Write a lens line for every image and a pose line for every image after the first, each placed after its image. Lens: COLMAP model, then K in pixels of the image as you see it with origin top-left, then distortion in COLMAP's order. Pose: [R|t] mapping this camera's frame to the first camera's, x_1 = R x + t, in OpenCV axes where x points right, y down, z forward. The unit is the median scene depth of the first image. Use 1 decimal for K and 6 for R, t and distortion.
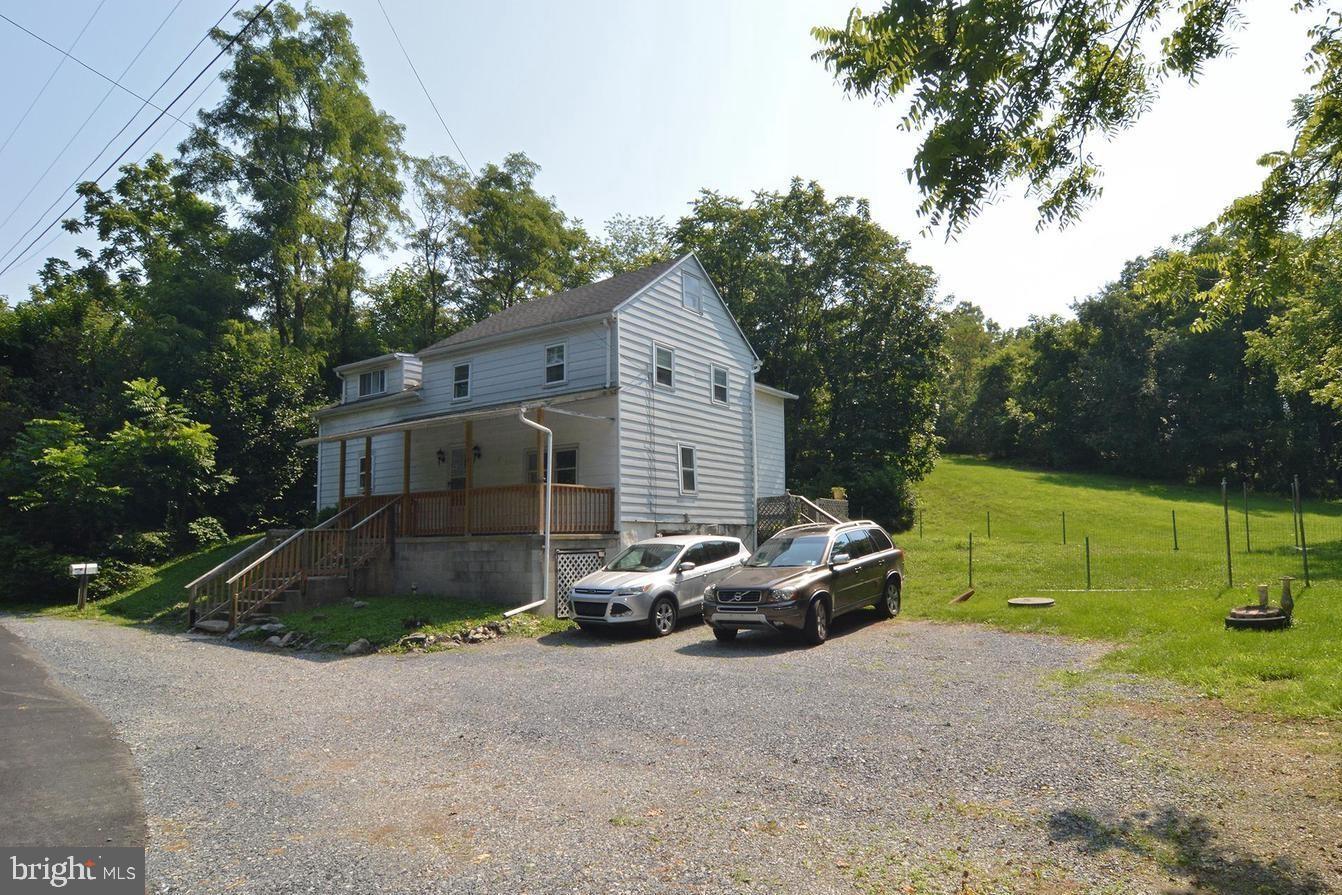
lens RADIAL K [[784.5, 0, 674.7], [0, 784.5, 477.4], [0, 0, 1]] dist [-0.018396, -0.008326]
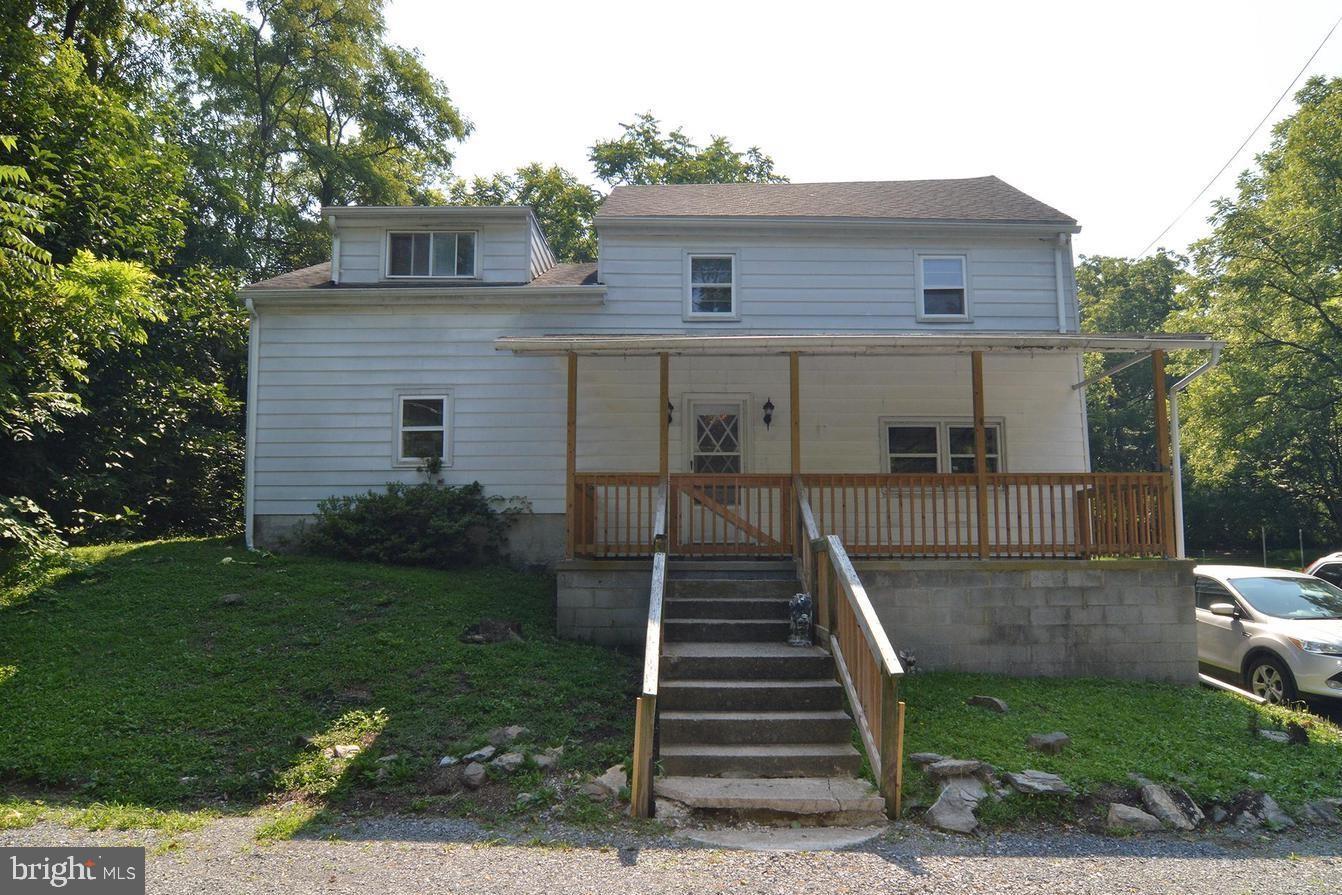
lens RADIAL K [[784.5, 0, 674.7], [0, 784.5, 477.4], [0, 0, 1]] dist [-0.018396, -0.008326]
pose [[0.820996, 0.065005, 0.567221, -0.770226], [-0.055746, 0.997877, -0.033673, 0.048481], [-0.568206, -0.003975, 0.822877, 0.680908]]
